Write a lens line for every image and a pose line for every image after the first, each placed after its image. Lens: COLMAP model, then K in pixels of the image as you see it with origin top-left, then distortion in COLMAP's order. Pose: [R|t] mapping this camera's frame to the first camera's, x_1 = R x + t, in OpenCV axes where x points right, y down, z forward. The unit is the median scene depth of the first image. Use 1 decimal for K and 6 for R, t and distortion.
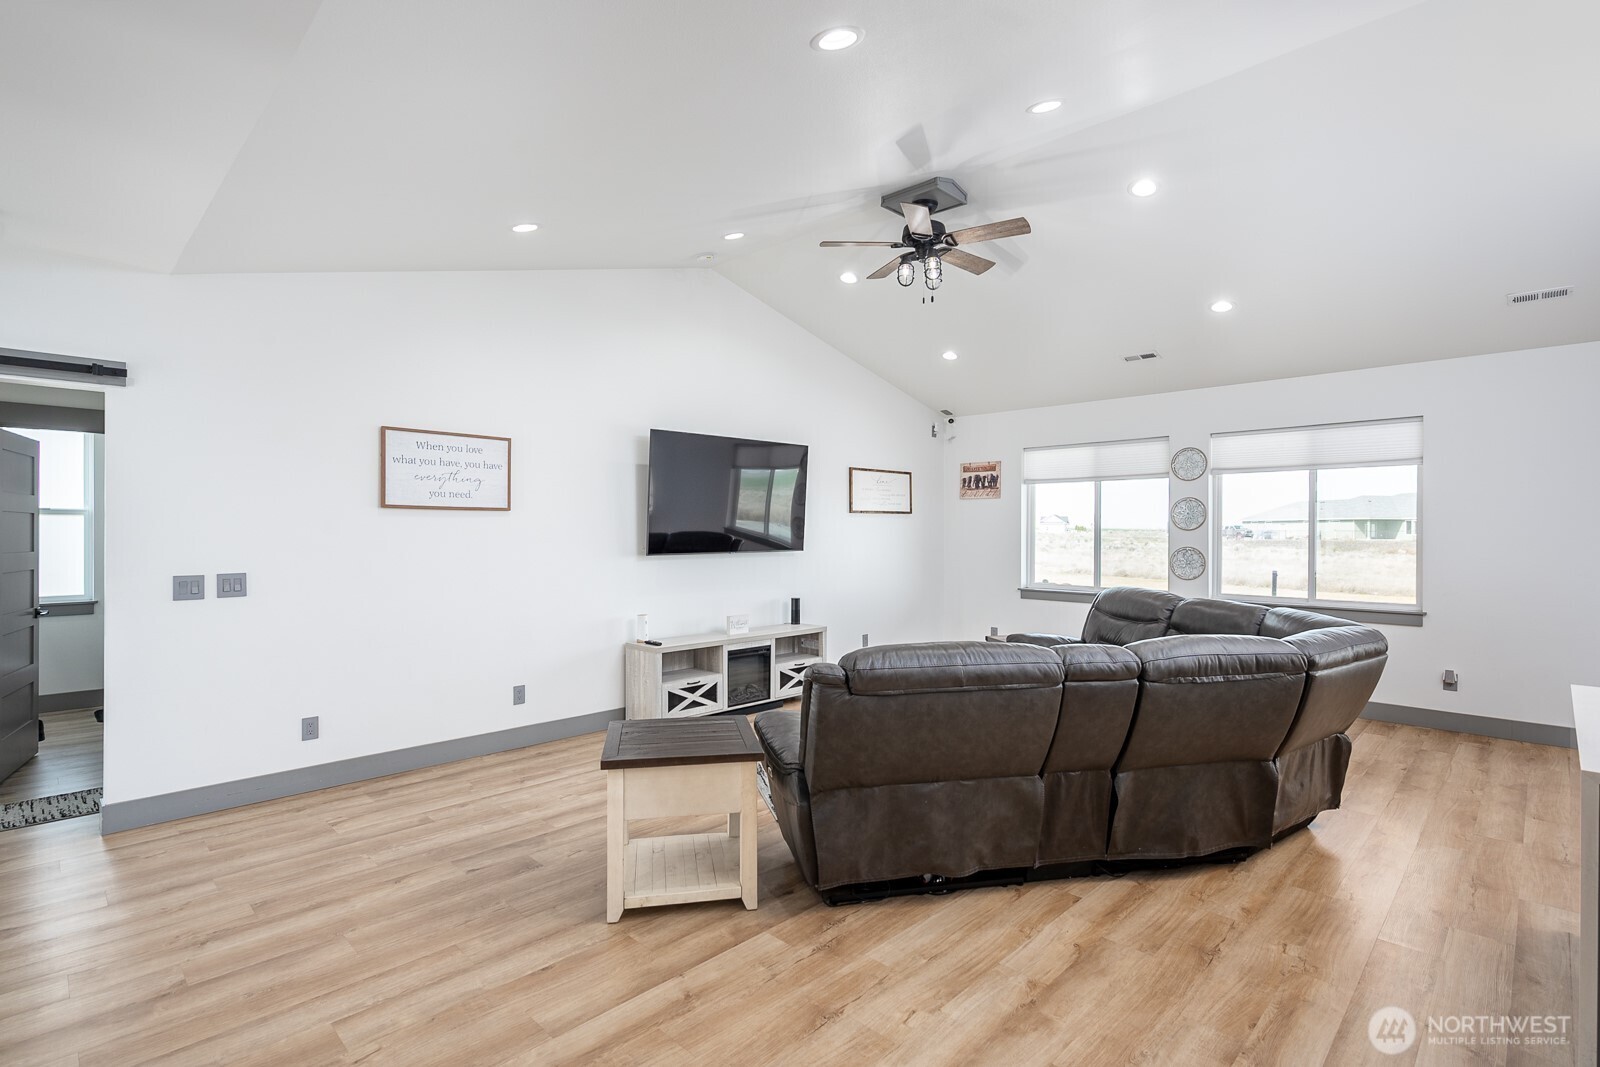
lens RADIAL K [[759.4, 0, 796.3], [0, 759.4, 531.5], [0, 0, 1]] dist [-0.003684, -0.000362]
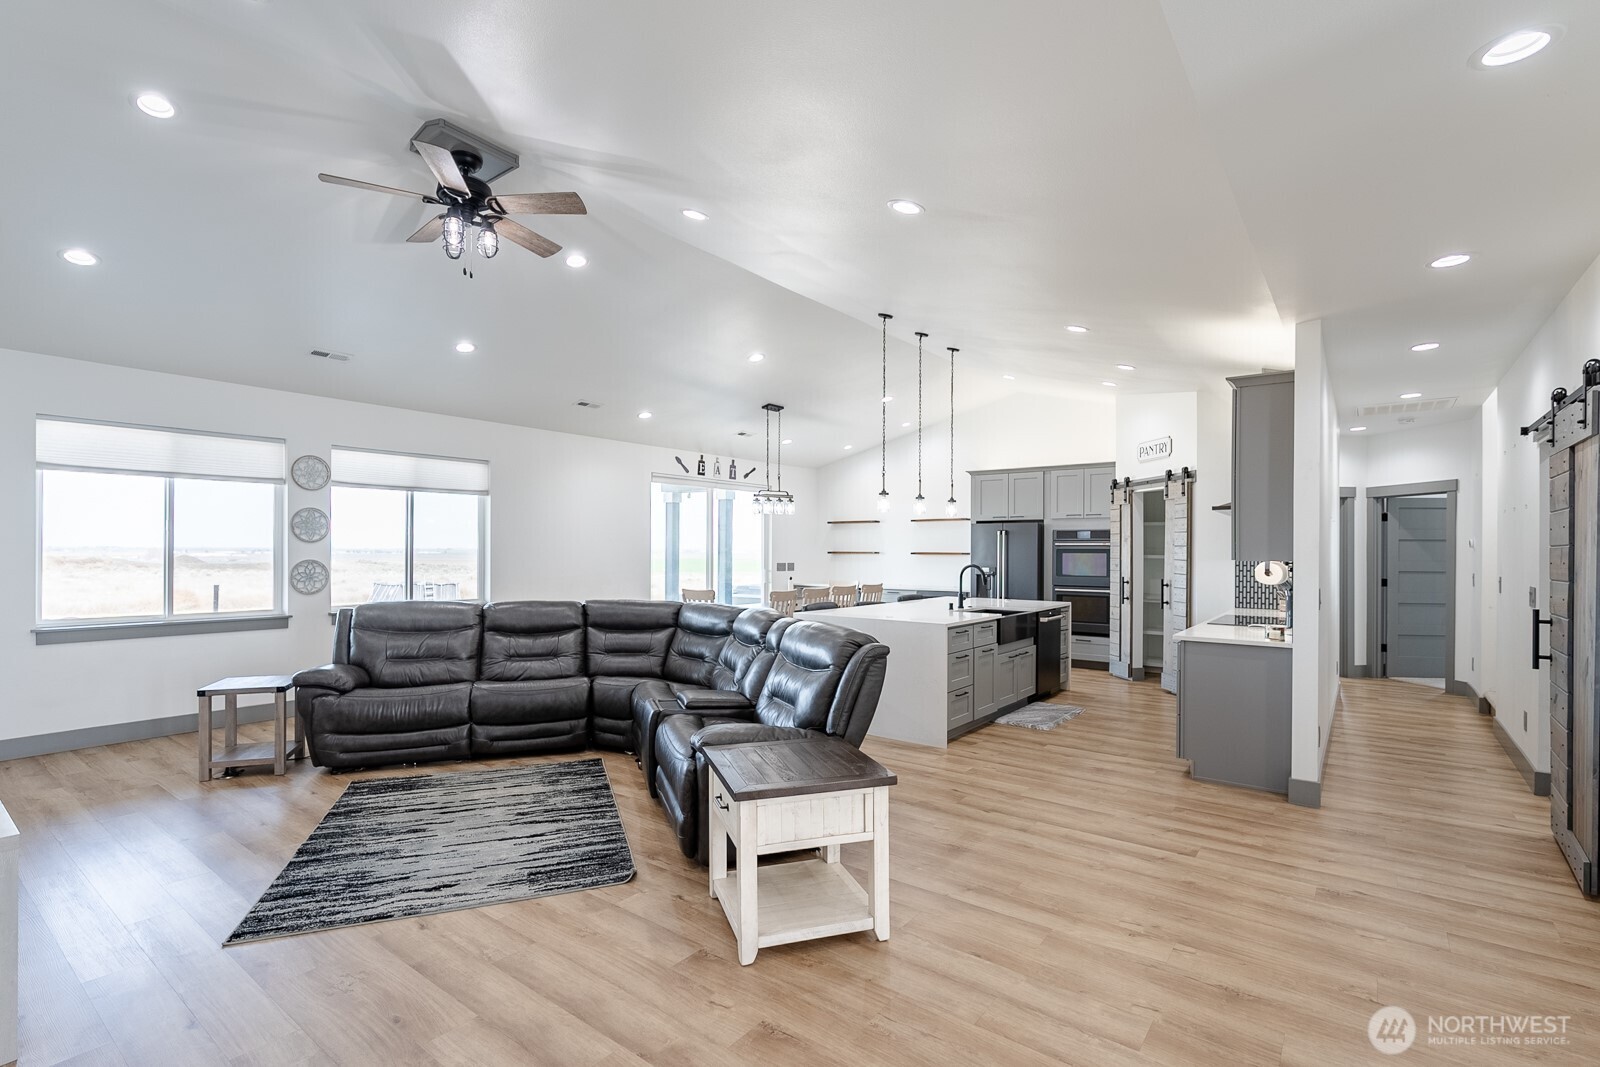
lens RADIAL K [[759.4, 0, 795.6], [0, 759.4, 542.5], [0, 0, 1]] dist [-0.003684, -0.000362]
pose [[-0.134230, 0.004378, 0.990941, -0.518834], [-0.003501, 0.999982, -0.004893, 0.001481], [-0.990944, -0.004126, -0.134212, 0.535234]]
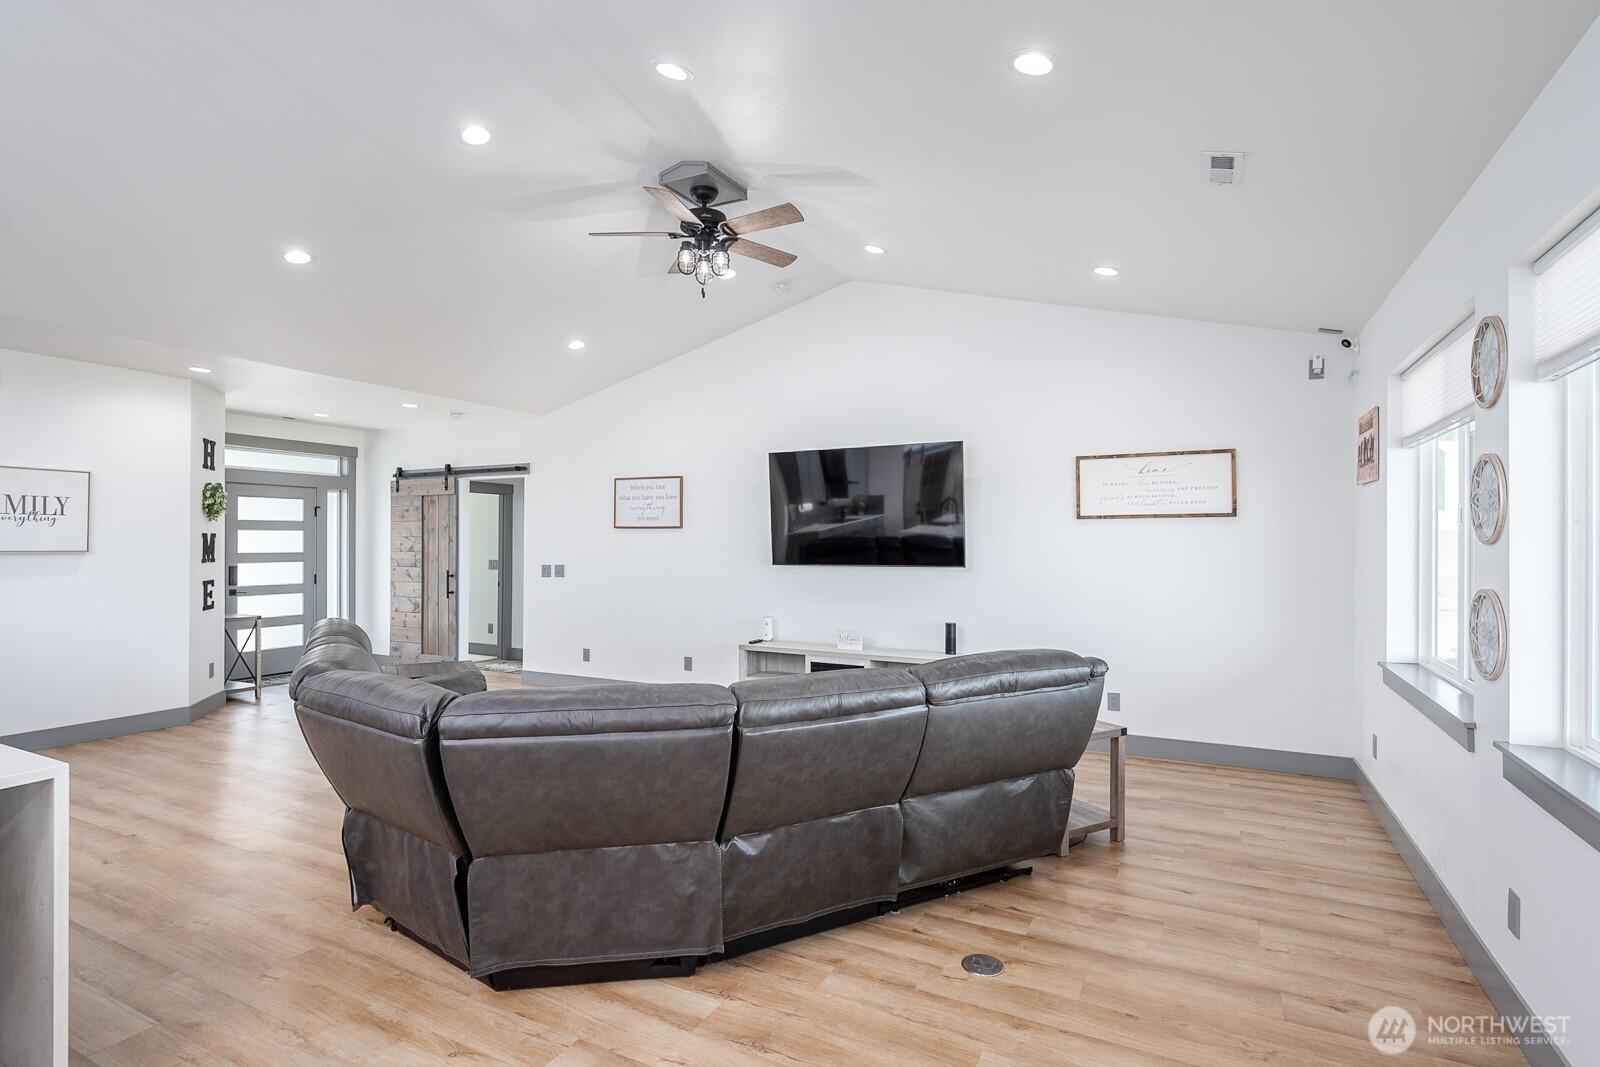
lens RADIAL K [[783.3, 0, 802.0], [0, 783.3, 539.0], [0, 0, 1]] dist [0.002922, 0.000917]
pose [[0.307361, 0.000708, -0.951593, 0.811203], [-0.000957, 0.999999, 0.000435, -0.006729], [0.951592, 0.000777, 0.307362, 0.596864]]
